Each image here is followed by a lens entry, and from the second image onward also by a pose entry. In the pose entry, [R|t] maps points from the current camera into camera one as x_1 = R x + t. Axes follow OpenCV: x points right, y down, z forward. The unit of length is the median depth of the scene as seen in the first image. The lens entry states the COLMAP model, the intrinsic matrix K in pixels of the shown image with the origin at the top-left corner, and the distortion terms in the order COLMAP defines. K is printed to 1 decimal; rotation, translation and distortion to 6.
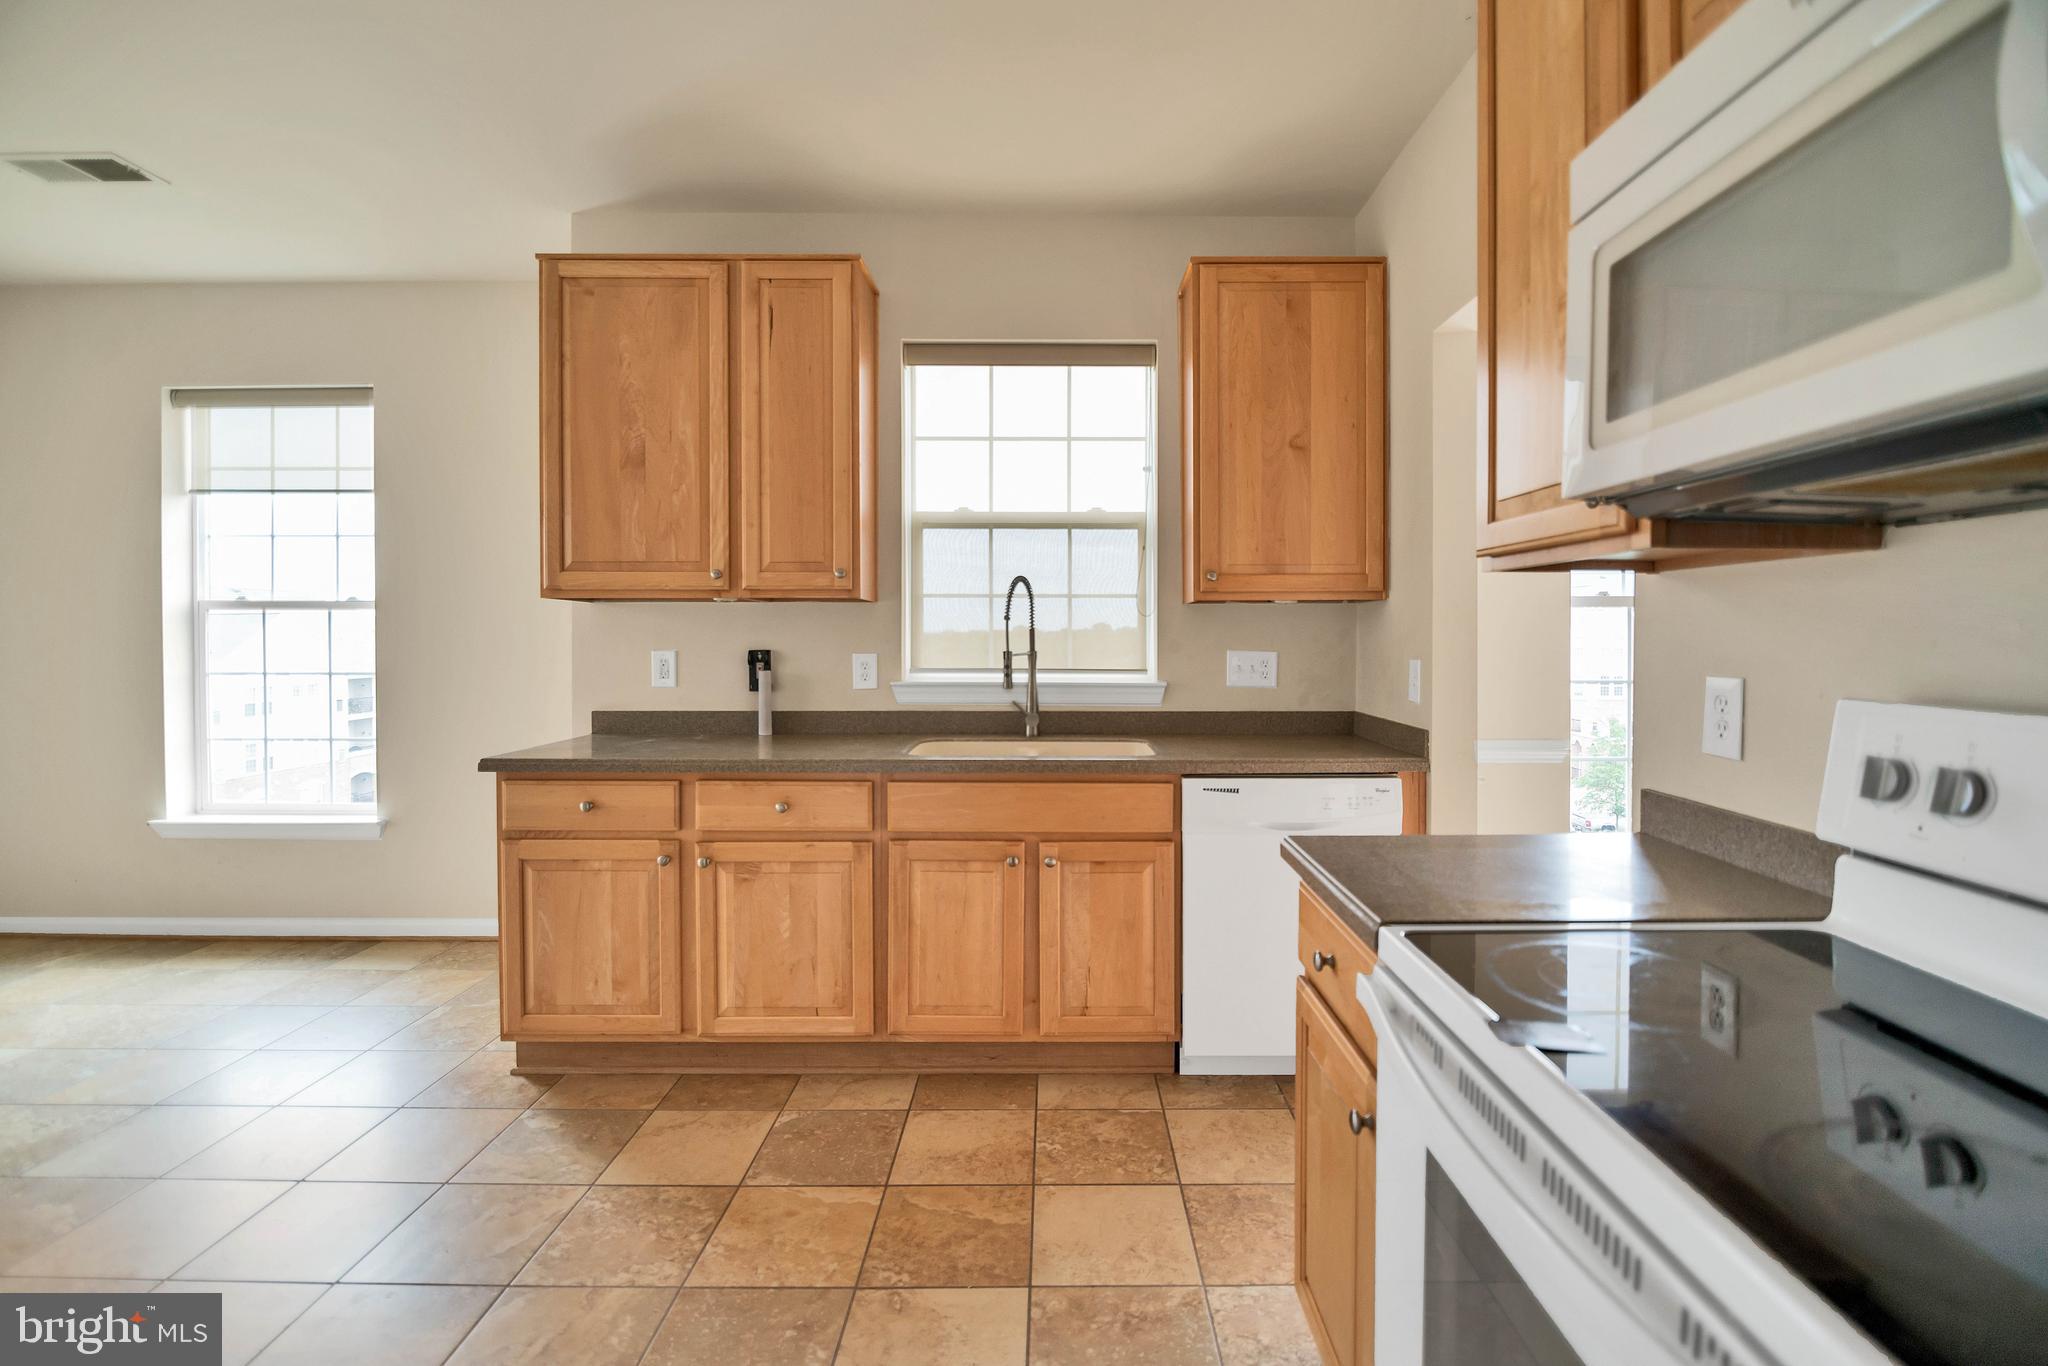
lens RADIAL K [[919.8, 0, 1086.7], [0, 919.8, 652.1], [0, 0, 1]] dist [-0.011222, -0.001885]
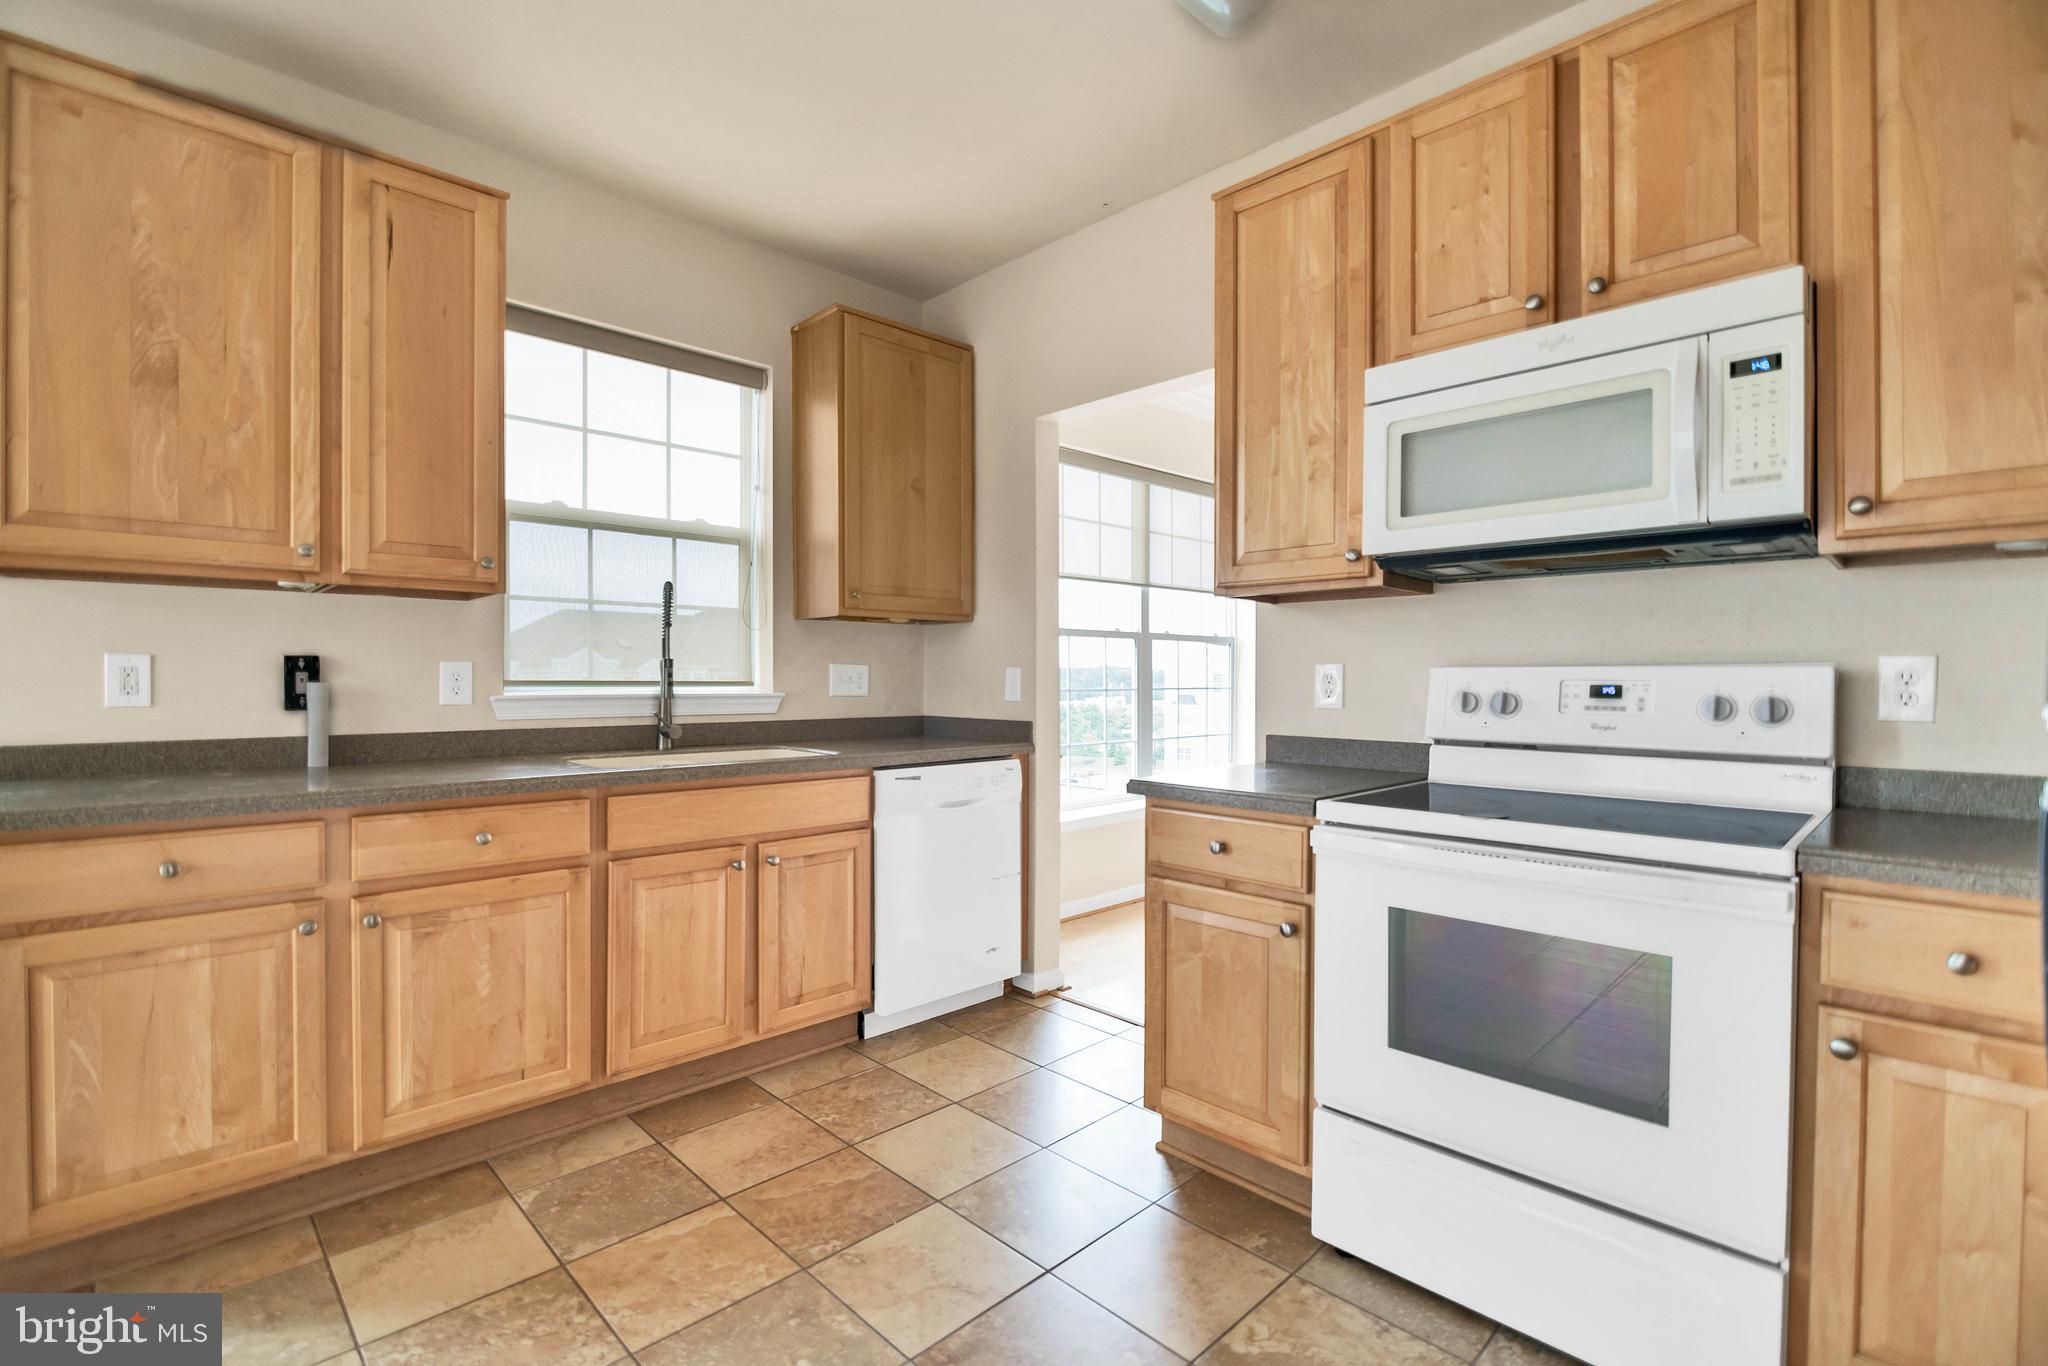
lens RADIAL K [[919.8, 0, 1010.2], [0, 919.8, 684.5], [0, 0, 1]] dist [-0.011222, -0.001885]
pose [[0.729982, -0.004142, 0.683454, -0.493709], [0.011091, 0.999922, -0.005785, 0.036218], [-0.683376, 0.011803, 0.729971, 0.060351]]
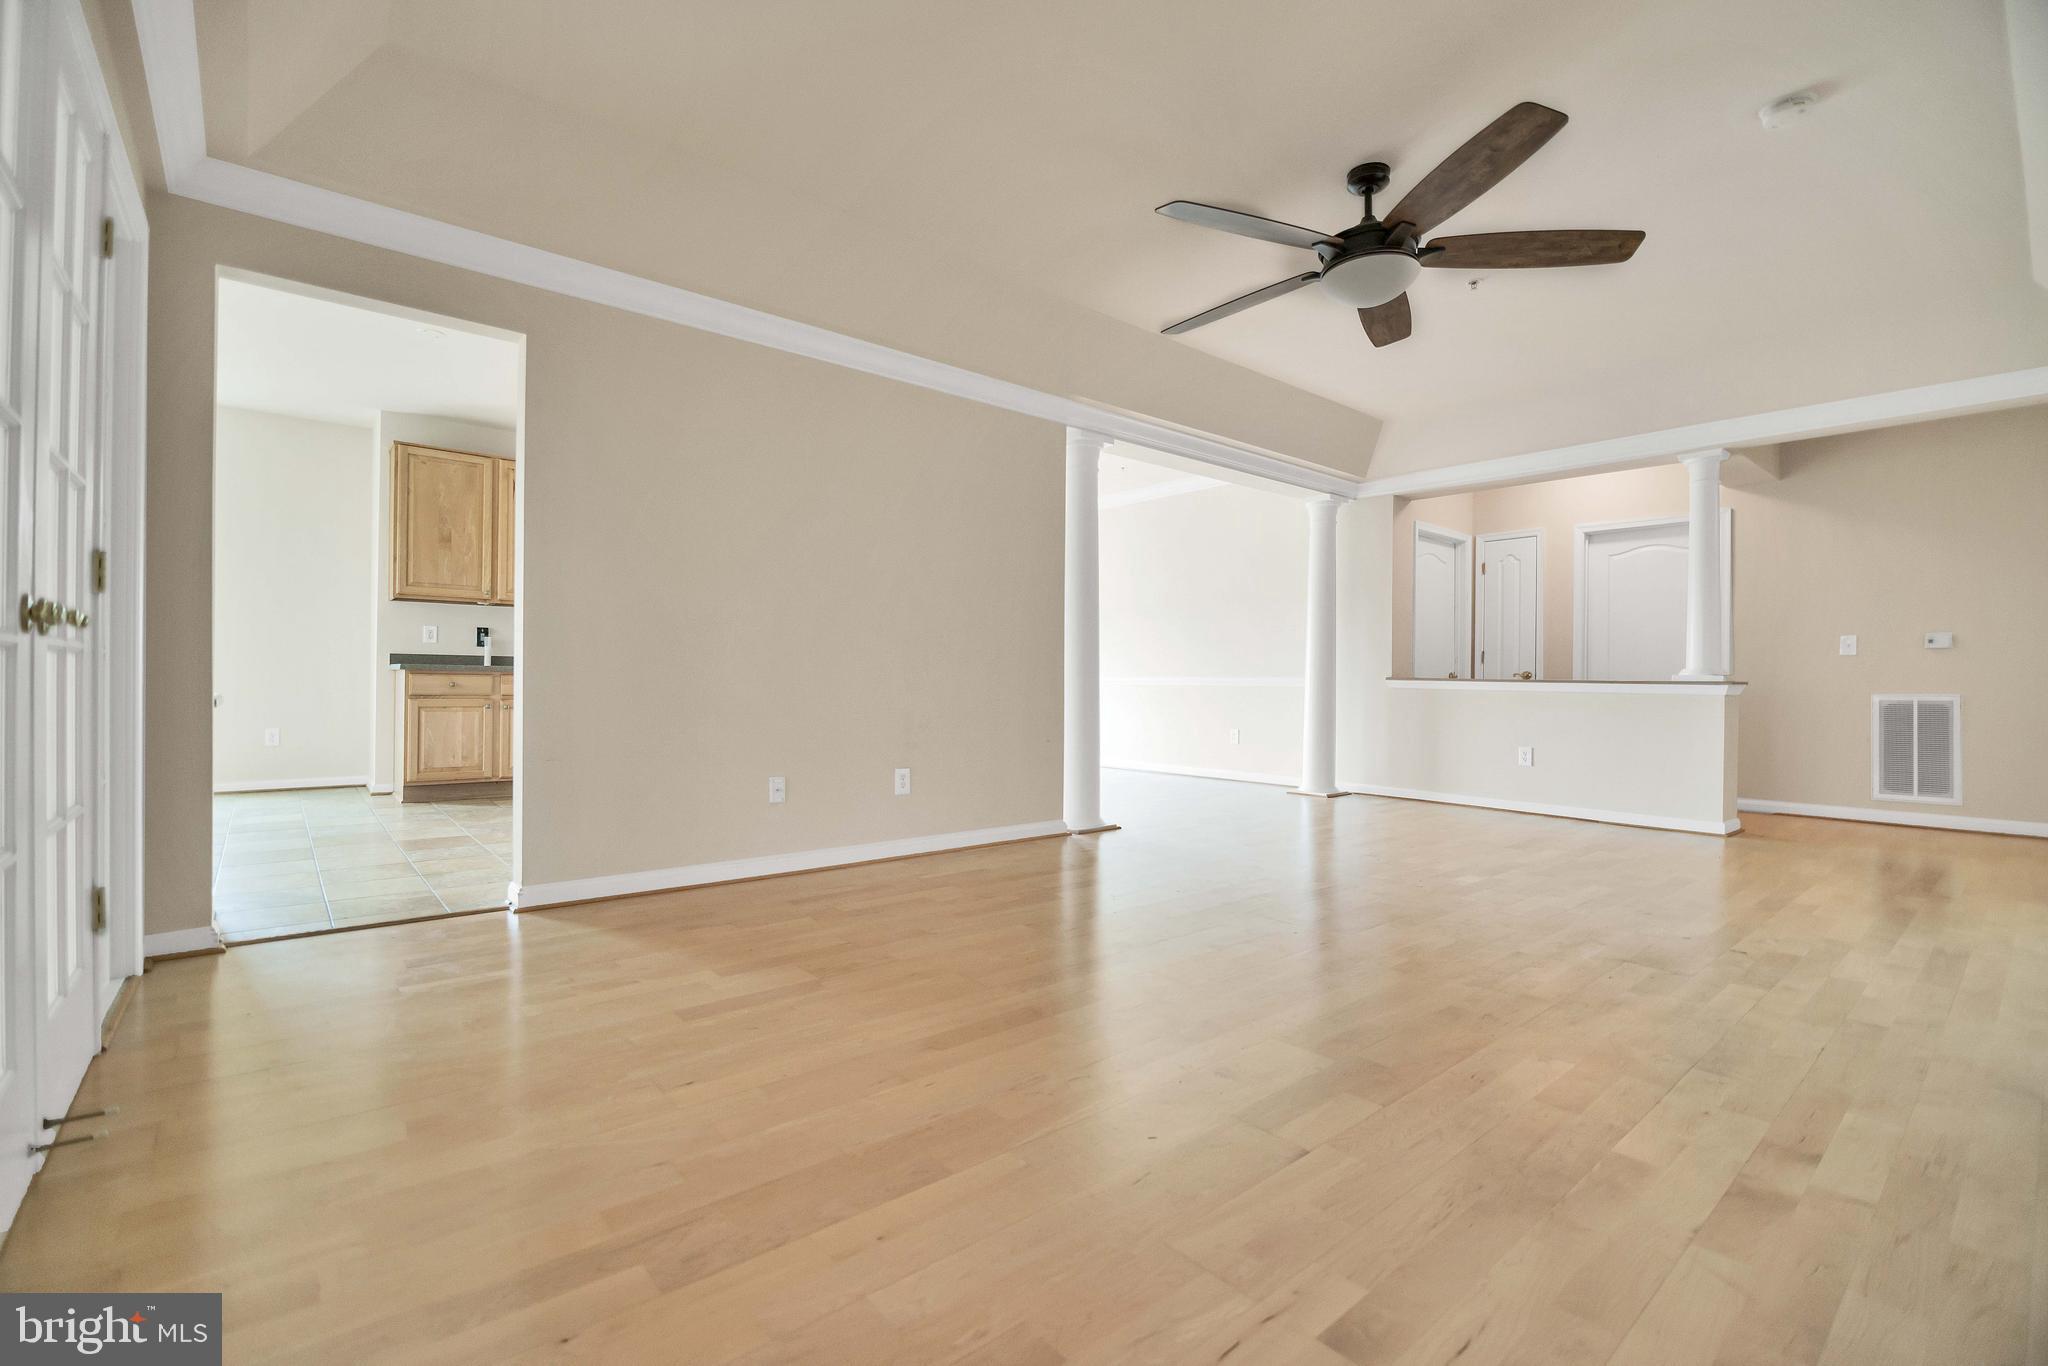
lens RADIAL K [[919.8, 0, 1039.5], [0, 919.8, 685.0], [0, 0, 1]] dist [-0.011222, -0.001885]
pose [[0.771751, 0.007612, 0.635879, -0.797354], [0.000712, 0.999917, -0.012835, 0.181608], [-0.635924, 0.010359, 0.771682, -1.683019]]
